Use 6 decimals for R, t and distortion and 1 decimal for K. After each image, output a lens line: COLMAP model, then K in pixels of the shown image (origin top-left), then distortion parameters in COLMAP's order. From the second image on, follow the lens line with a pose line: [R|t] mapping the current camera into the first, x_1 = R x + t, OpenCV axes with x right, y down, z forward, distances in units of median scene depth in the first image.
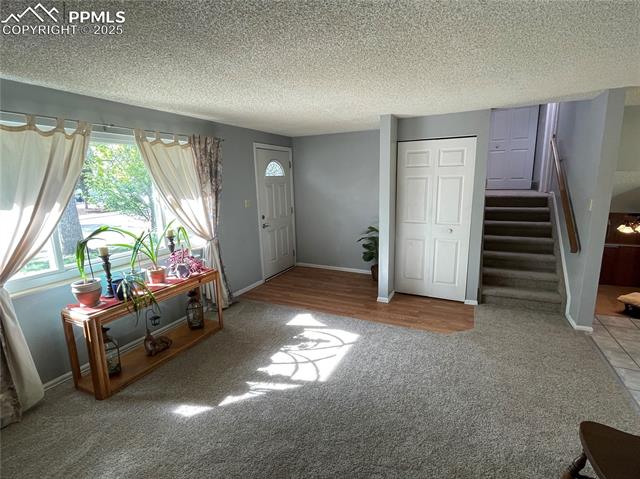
lens RADIAL K [[316.1, 0, 322.1], [0, 316.1, 238.6], [0, 0, 1]] dist [0.002537, -0.002721]
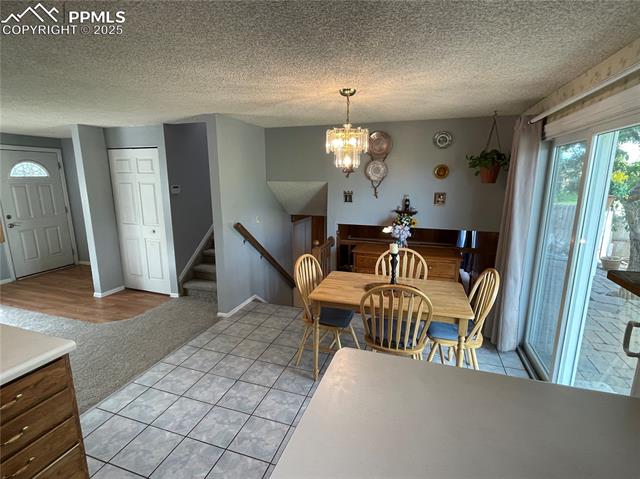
lens RADIAL K [[316.1, 0, 318.7], [0, 316.1, 238.3], [0, 0, 1]] dist [0.002537, -0.002721]
pose [[0.991327, 0.001166, 0.131409, 0.875987], [-0.001901, 0.999983, 0.005464, -0.008278], [-0.131401, -0.005666, 0.991313, -0.185127]]
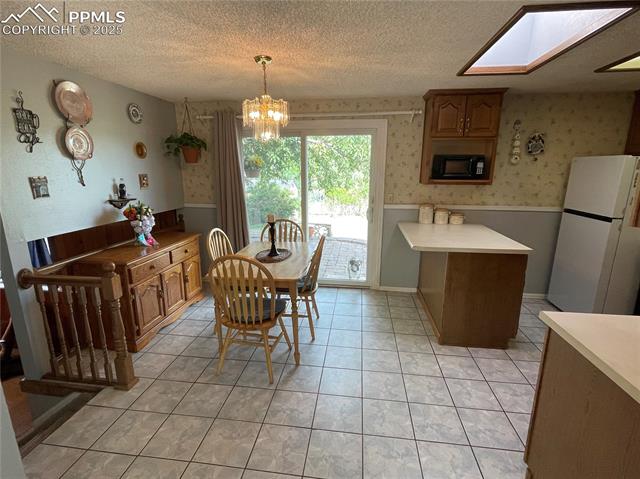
lens RADIAL K [[316.1, 0, 318.3], [0, 316.1, 240.2], [0, 0, 1]] dist [0.002537, -0.002721]
pose [[-0.309842, -0.190598, 0.931488, 0.370105], [0.182175, 0.949649, 0.254911, -0.108512], [-0.933172, 0.248676, -0.259519, 0.574298]]
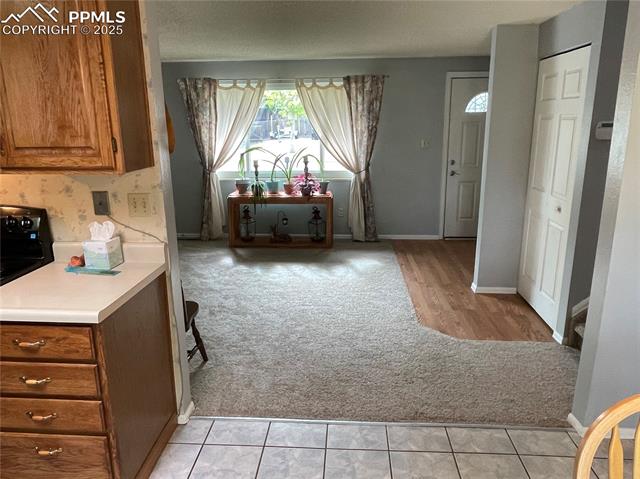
lens RADIAL K [[467.3, 0, 316.4], [0, 467.3, 238.3], [0, 0, 1]] dist [0.007999, -0.000751]
pose [[0.376773, 0.245743, -0.893114, 1.082880], [-0.171791, 0.965979, 0.193320, -0.066805], [0.910236, 0.080591, 0.406172, 0.246585]]
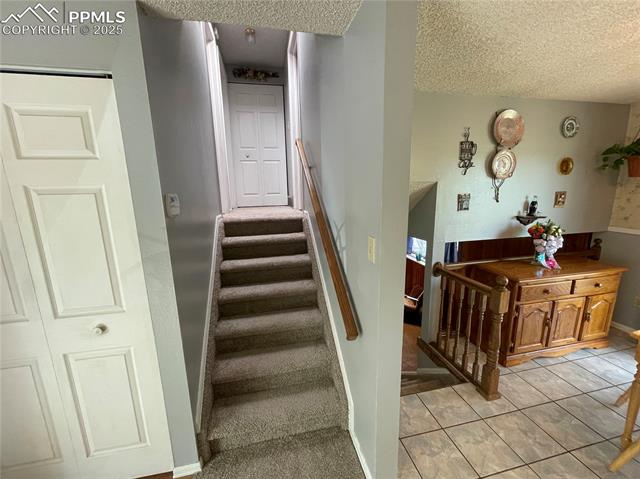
lens RADIAL K [[258.3, 0, 320.2], [0, 258.3, 240.7], [0, 0, 1]] dist [-0.001746, -0.000815]
pose [[0.784244, -0.113224, 0.610034, 0.457572], [0.118669, 0.992430, 0.031640, -0.116017], [-0.608998, 0.047579, 0.791744, 0.612271]]
